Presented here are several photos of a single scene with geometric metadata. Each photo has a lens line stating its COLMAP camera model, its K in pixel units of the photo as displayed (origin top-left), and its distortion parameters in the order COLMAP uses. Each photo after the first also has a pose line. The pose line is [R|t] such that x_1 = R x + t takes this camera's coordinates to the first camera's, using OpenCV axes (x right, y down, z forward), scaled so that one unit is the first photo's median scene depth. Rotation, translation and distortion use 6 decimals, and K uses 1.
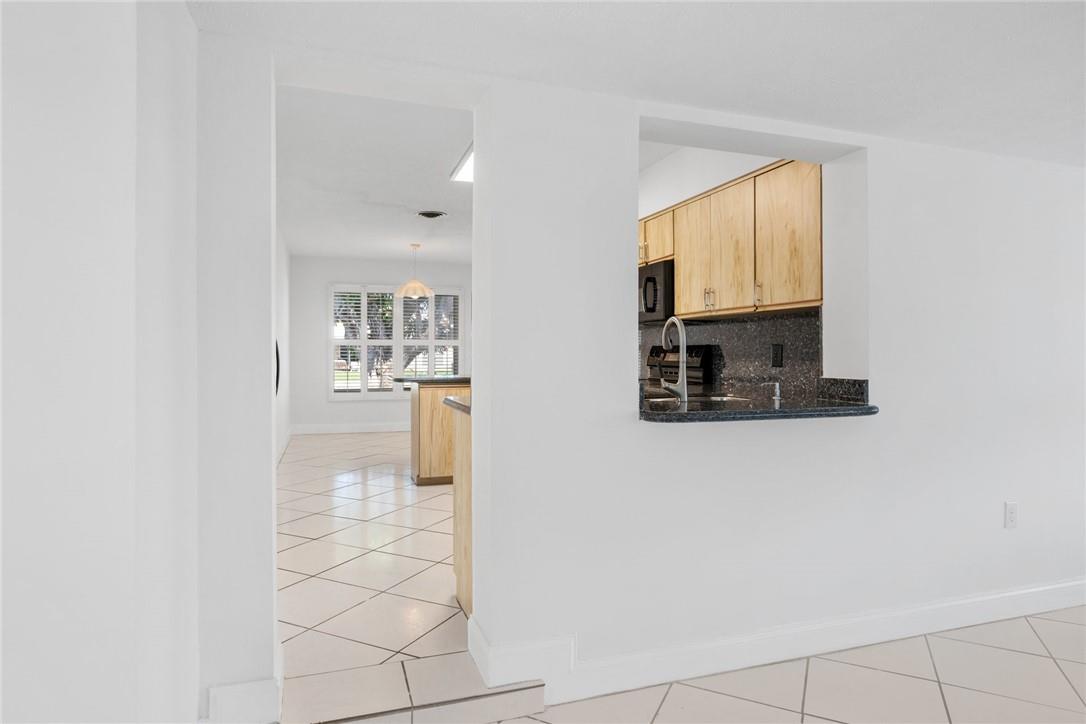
lens RADIAL K [[625.3, 0, 543.0], [0, 625.3, 362.0], [0, 0, 1]] dist [-0.092405, 0.000010]
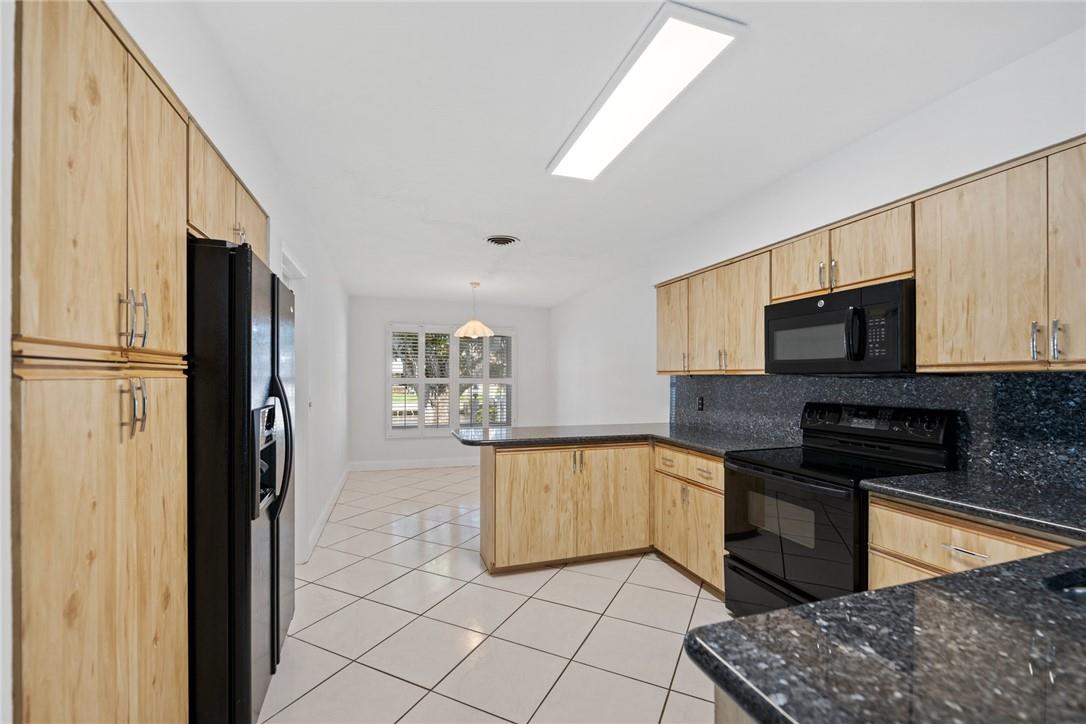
lens RADIAL K [[449.2, 0, 541.9], [0, 449.2, 380.2], [0, 0, 1]] dist [-0.000116, -0.000085]
pose [[0.999931, 0.001736, -0.011575, -0.085762], [-0.001826, 0.999968, -0.007734, -0.029563], [0.011562, 0.007755, 0.999903, 0.276808]]
